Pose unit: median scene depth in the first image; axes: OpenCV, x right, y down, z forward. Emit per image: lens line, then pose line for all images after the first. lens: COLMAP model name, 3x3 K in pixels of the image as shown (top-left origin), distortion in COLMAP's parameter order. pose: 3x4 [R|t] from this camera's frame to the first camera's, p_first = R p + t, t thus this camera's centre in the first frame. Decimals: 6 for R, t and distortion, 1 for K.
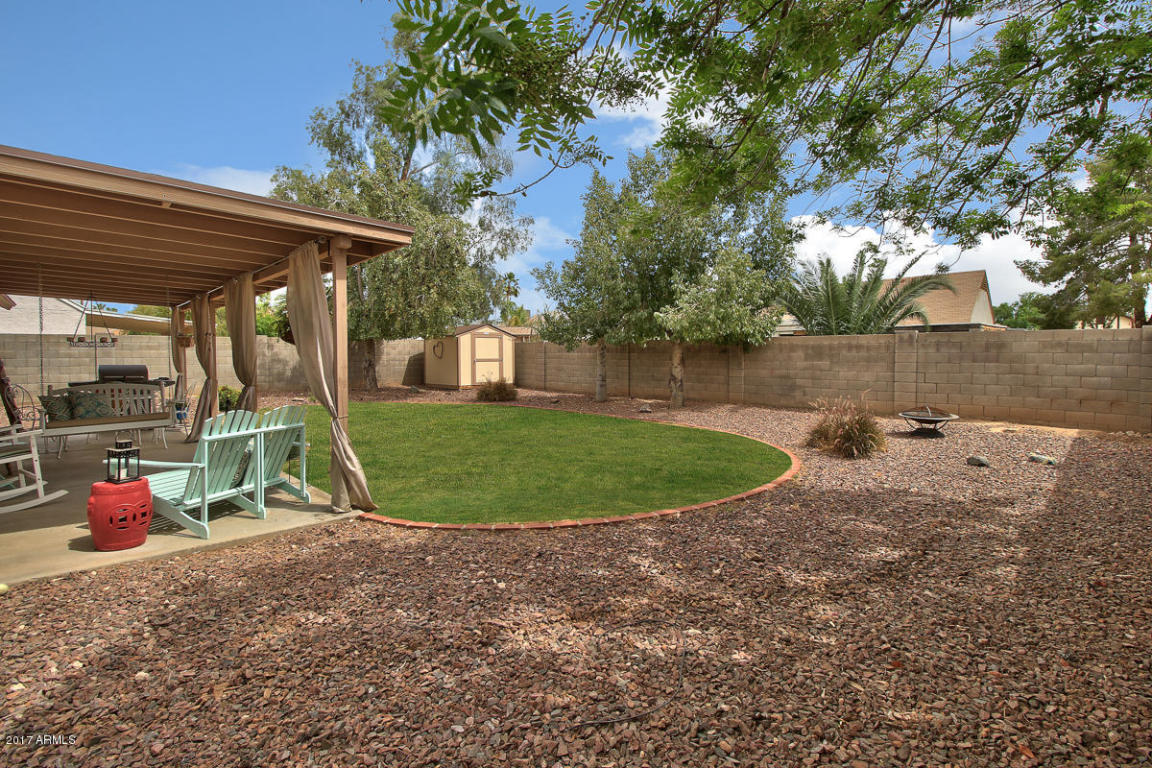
lens RADIAL K [[547.9, 0, 573.4], [0, 547.9, 382.7], [0, 0, 1]] dist [-0.001984, -0.000676]
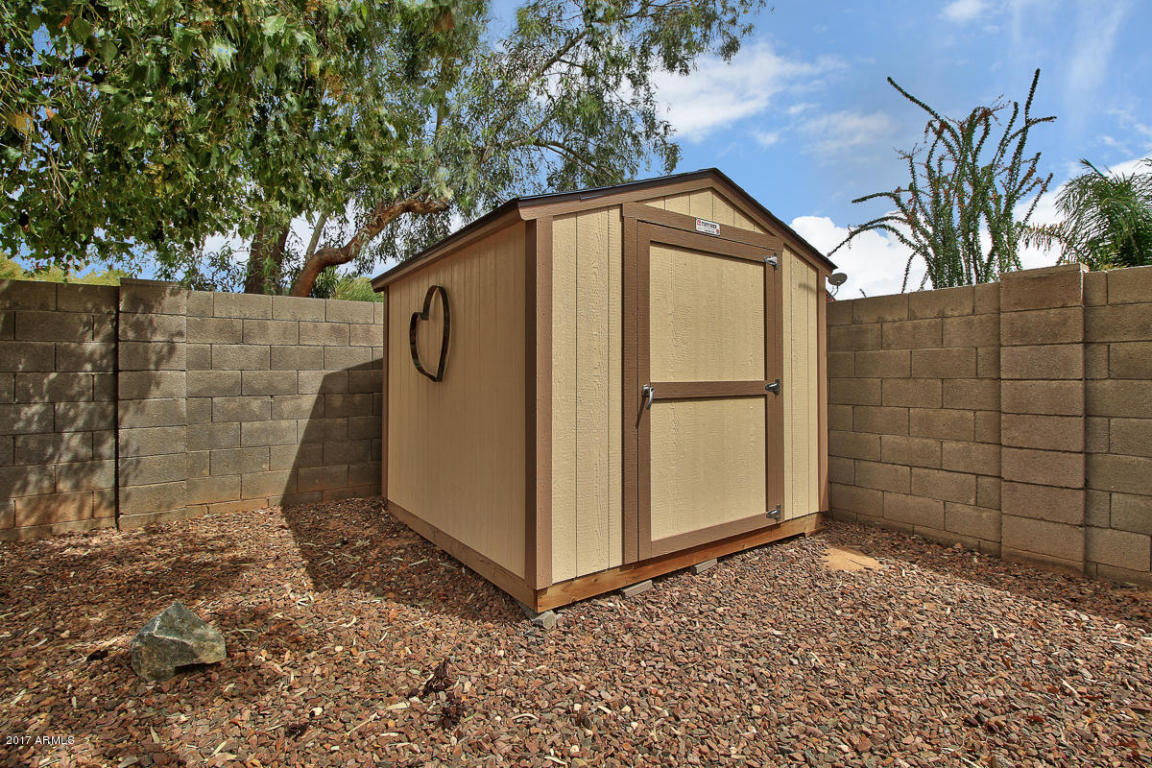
lens RADIAL K [[547.9, 0, 582.2], [0, 547.9, 382.0], [0, 0, 1]] dist [-0.001984, -0.000676]
pose [[0.988713, -0.007402, -0.149638, -0.194985], [0.003107, 0.999577, -0.028912, -0.045165], [0.149789, 0.028121, 0.988318, 0.950249]]
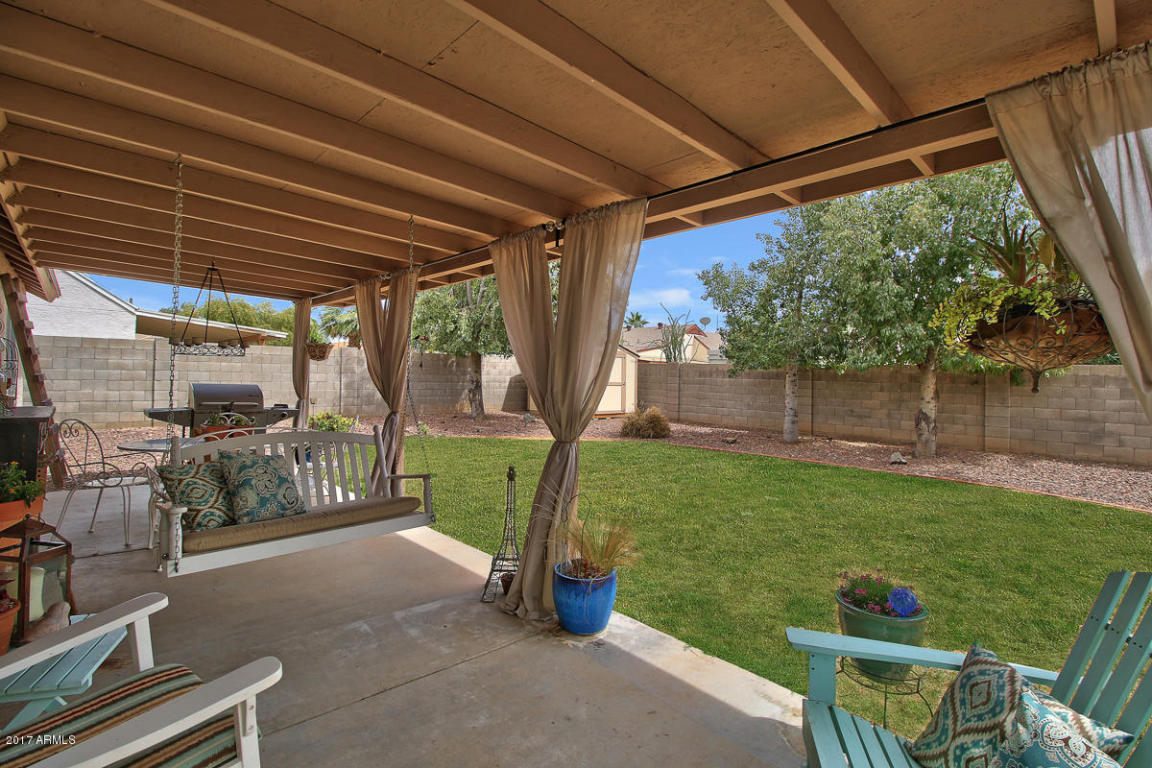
lens RADIAL K [[547.9, 0, 573.9], [0, 547.9, 384.0], [0, 0, 1]] dist [-0.001984, -0.000676]
pose [[0.999559, 0.024965, -0.016054, -0.226281], [-0.025537, 0.999008, -0.036478, -0.011074], [0.015128, 0.036872, 0.999205, 0.200681]]
